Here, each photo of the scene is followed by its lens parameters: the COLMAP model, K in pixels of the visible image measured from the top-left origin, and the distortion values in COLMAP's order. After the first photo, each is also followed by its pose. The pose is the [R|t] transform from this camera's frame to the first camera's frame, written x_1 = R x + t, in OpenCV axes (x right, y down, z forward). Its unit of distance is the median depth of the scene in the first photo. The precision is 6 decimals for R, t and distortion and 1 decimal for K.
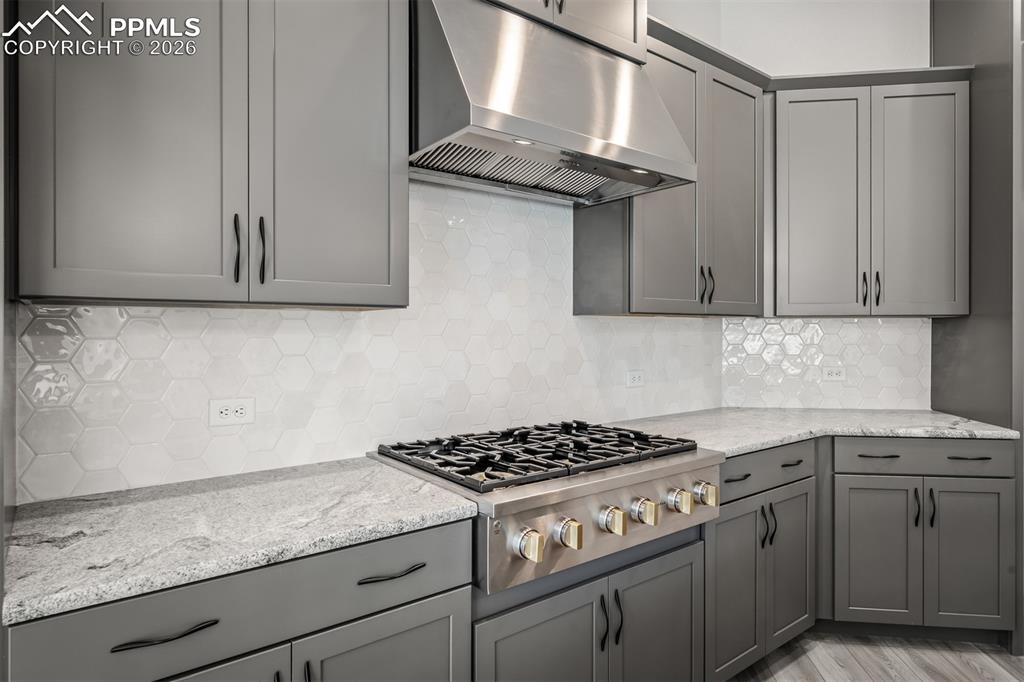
lens RADIAL K [[576.2, 0, 497.7], [0, 576.2, 334.0], [0, 0, 1]] dist [-0.001387, -0.000437]
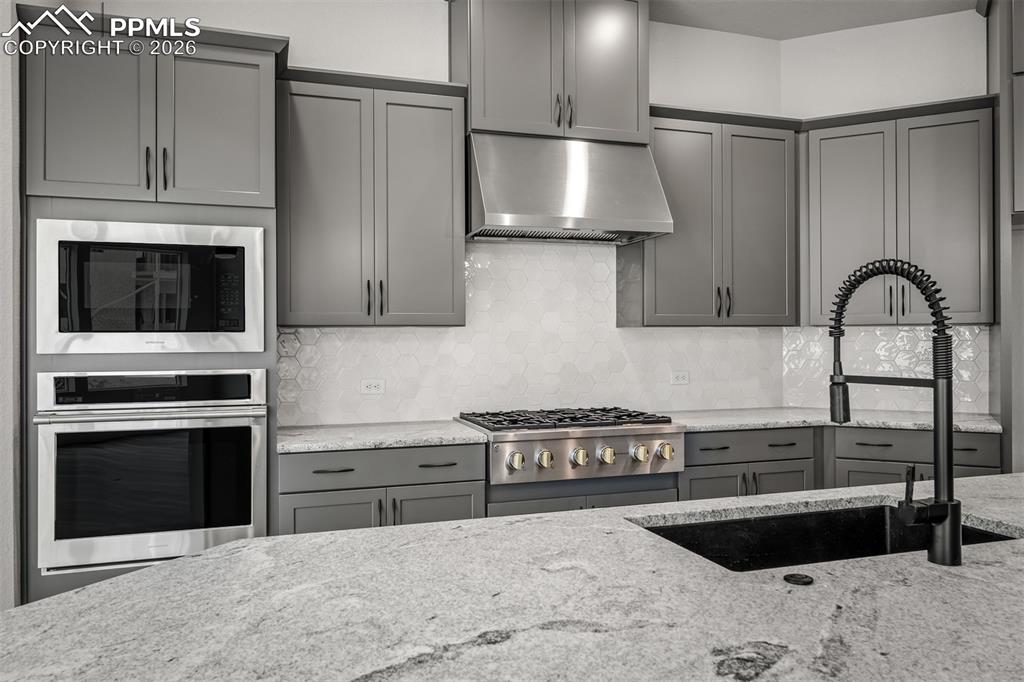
lens RADIAL K [[720.3, 0, 512.0], [0, 720.3, 341.0], [0, 0, 1]] dist [0.002243, 0.003057]
pose [[0.947629, -0.003171, -0.319358, 0.441628], [0.002585, 0.999994, -0.002259, 0.001926], [0.319363, 0.001315, 0.947632, -0.649041]]
